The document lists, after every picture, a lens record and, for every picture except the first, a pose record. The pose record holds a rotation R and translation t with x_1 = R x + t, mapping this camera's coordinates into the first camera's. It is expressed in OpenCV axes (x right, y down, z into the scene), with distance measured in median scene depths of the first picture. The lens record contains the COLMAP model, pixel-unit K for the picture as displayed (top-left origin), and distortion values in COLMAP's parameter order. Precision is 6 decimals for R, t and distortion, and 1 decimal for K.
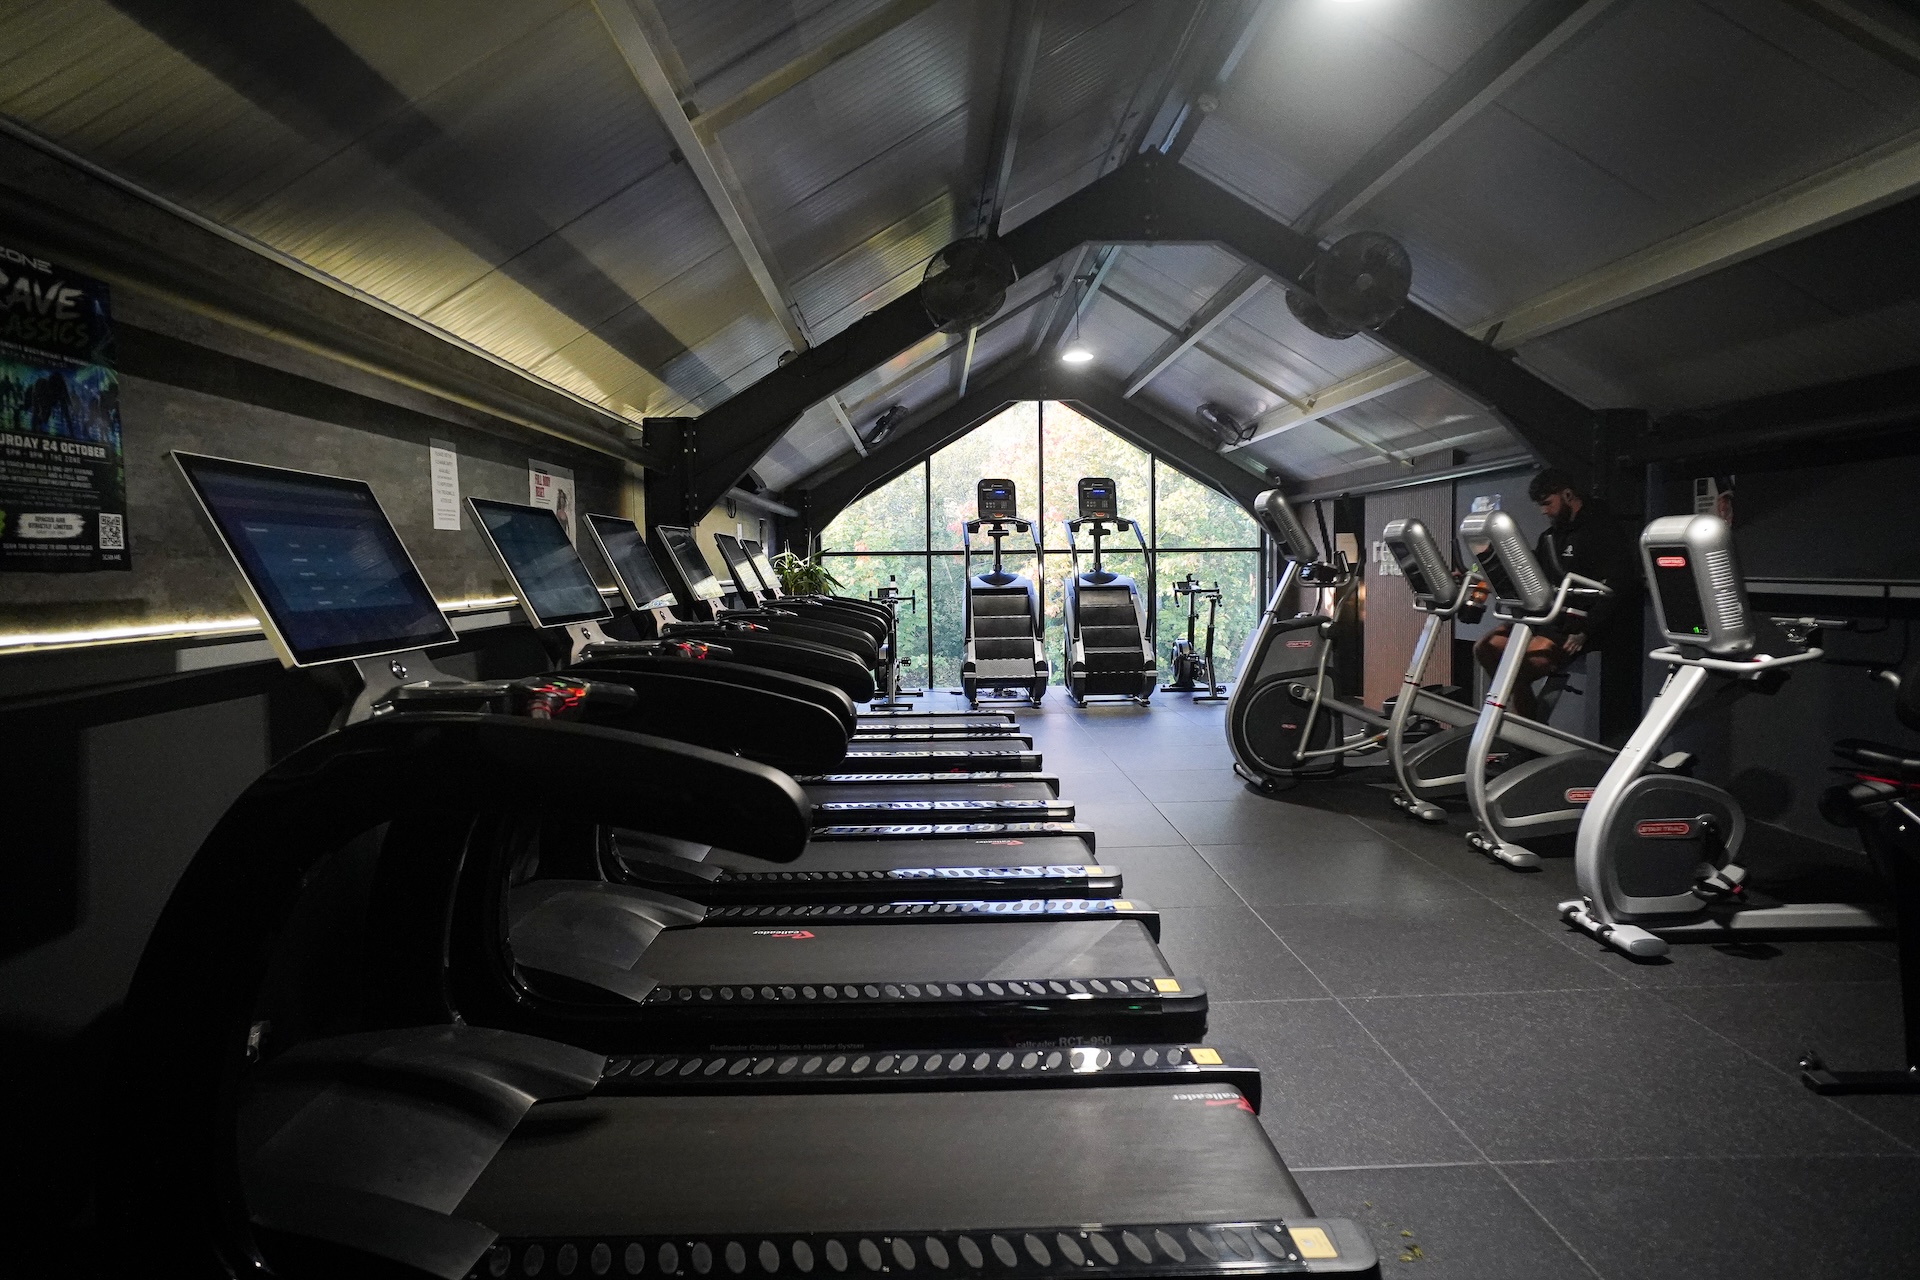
lens RADIAL K [[1143.5, 0, 960.0], [0, 1143.5, 640.0], [0, 0, 1]] dist [-0.075623, 0.064282]
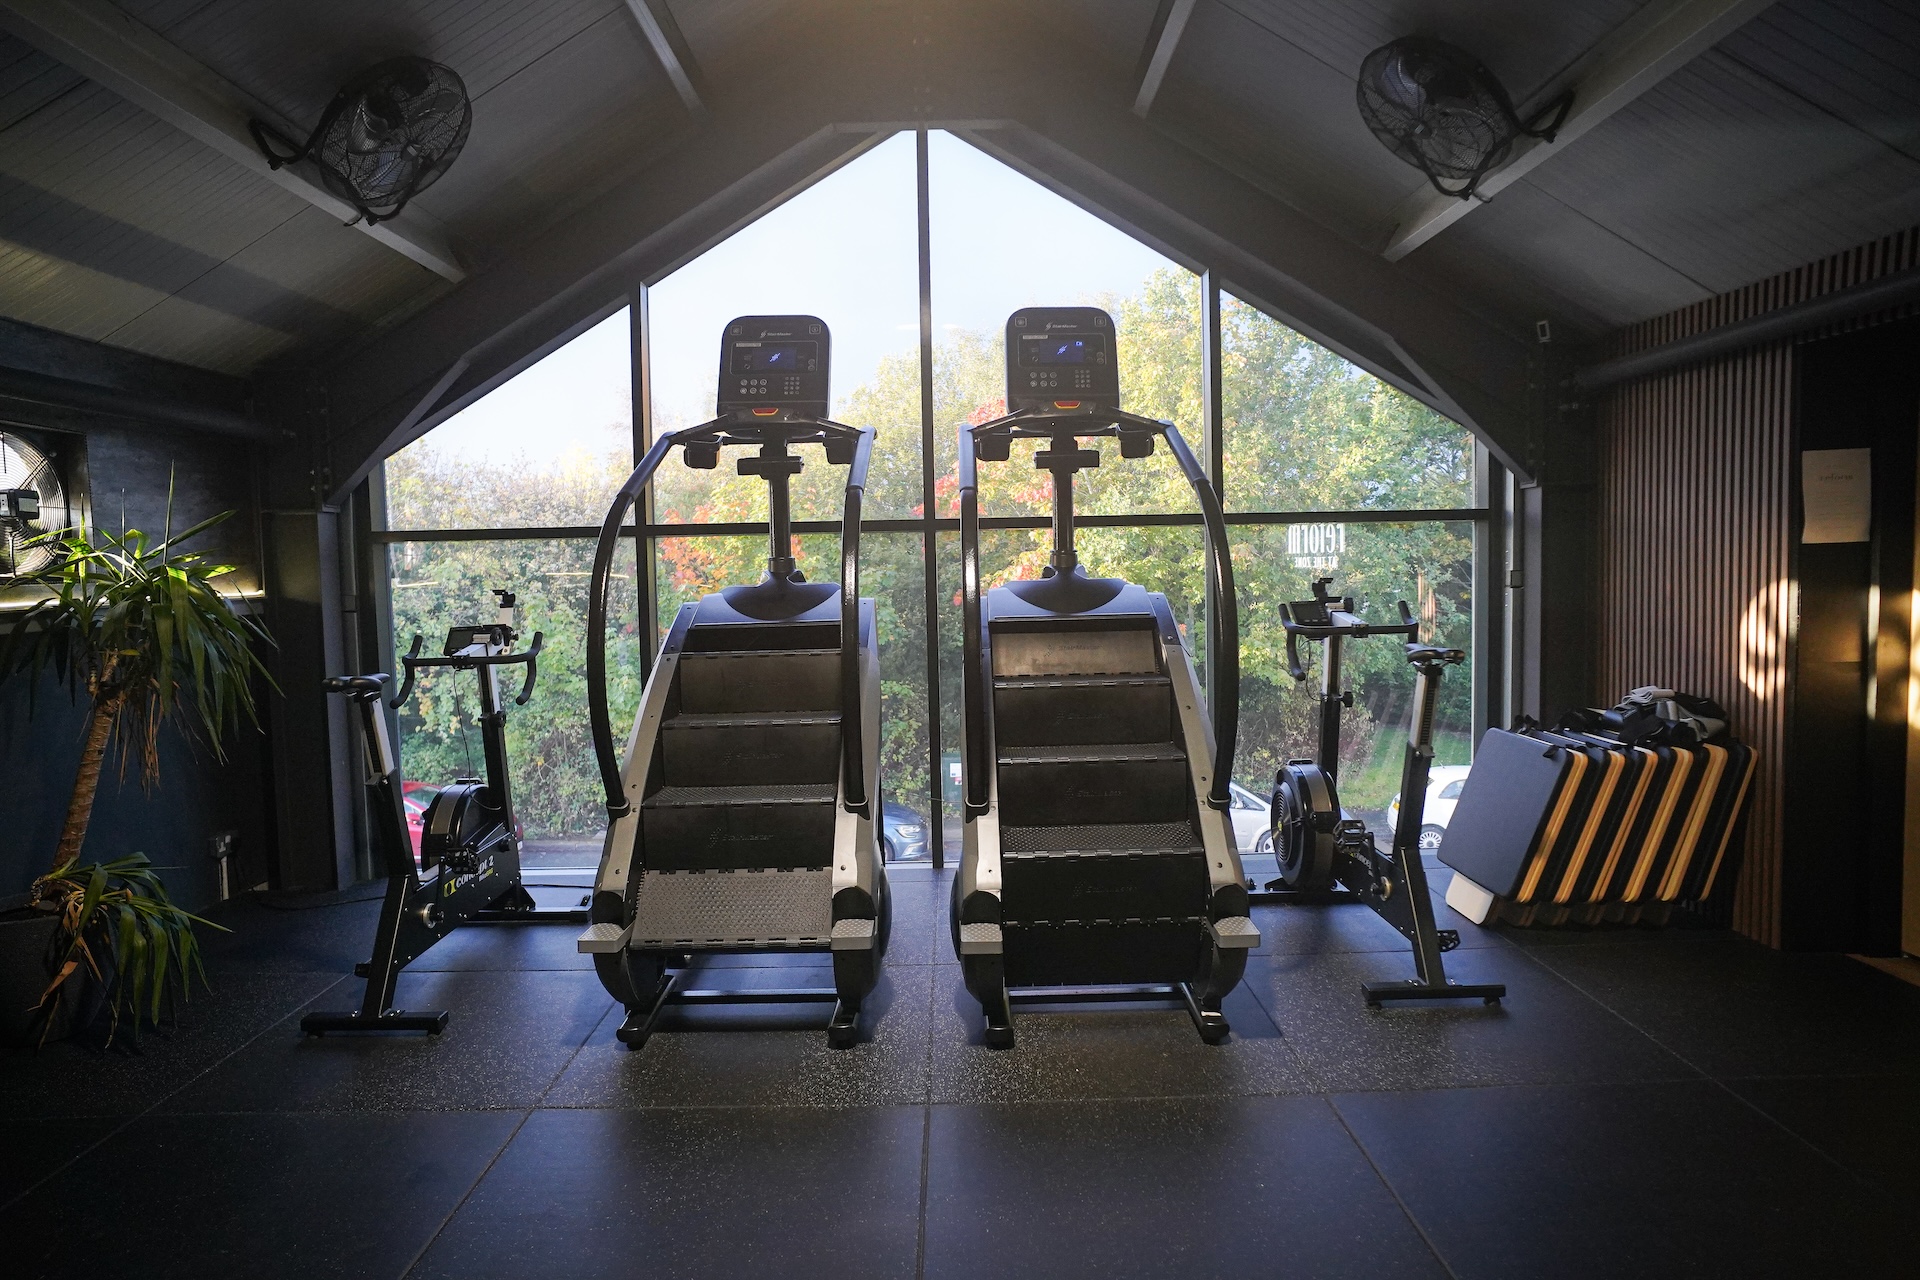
lens RADIAL K [[1143.5, 0, 960.0], [0, 1143.5, 640.0], [0, 0, 1]] dist [-0.075623, 0.064282]
pose [[0.999653, -0.006102, -0.025630, 0.097935], [0.006188, 0.999975, 0.003300, -0.041985], [0.025610, -0.003458, 0.999666, 0.654611]]
